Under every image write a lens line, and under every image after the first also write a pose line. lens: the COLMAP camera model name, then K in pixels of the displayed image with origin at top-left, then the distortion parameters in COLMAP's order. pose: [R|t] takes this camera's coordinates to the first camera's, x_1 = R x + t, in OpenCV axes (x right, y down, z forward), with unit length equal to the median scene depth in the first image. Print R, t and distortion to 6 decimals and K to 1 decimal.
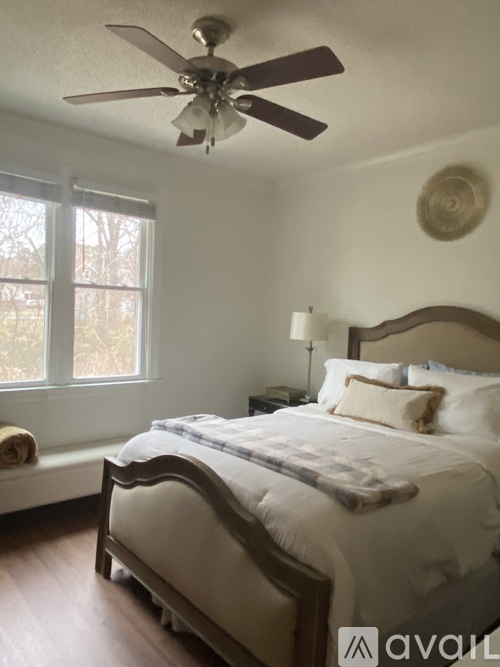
lens RADIAL K [[475.4, 0, 250.0], [0, 475.4, 333.5], [0, 0, 1]] dist [0.005741, -0.001242]
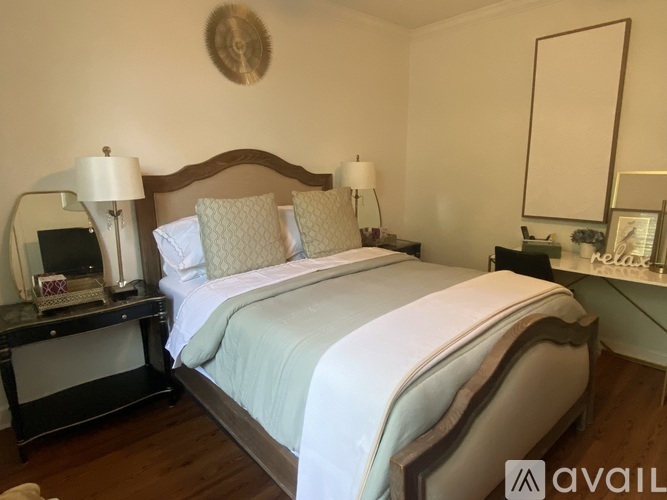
lens RADIAL K [[396.5, 0, 333.5], [0, 396.5, 250.0], [0, 0, 1]] dist [0.001195, -0.000246]
pose [[-0.008651, -0.230537, 0.973025, -0.673326], [0.037805, 0.972290, 0.230699, -0.049113], [-0.999248, 0.038781, 0.000304, 1.101019]]
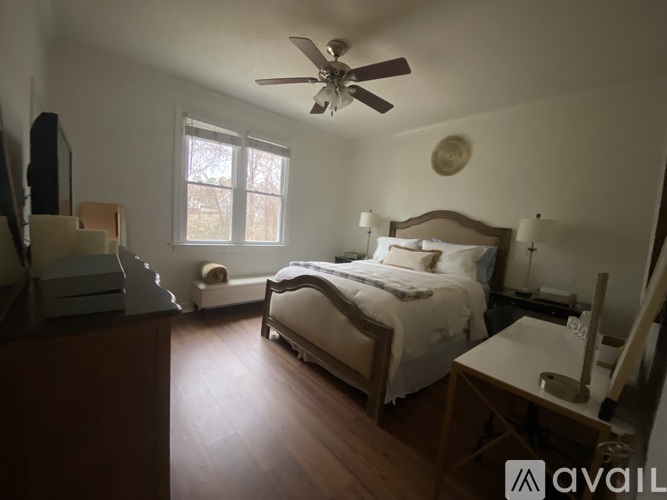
lens RADIAL K [[256.8, 0, 333.5], [0, 256.8, 250.0], [0, 0, 1]] dist [0.000997, -0.000019]
pose [[0.998583, 0.040294, 0.034770, -0.080491], [-0.042570, 0.996816, 0.067415, 0.067213], [-0.031943, -0.068799, 0.997119, -0.039973]]
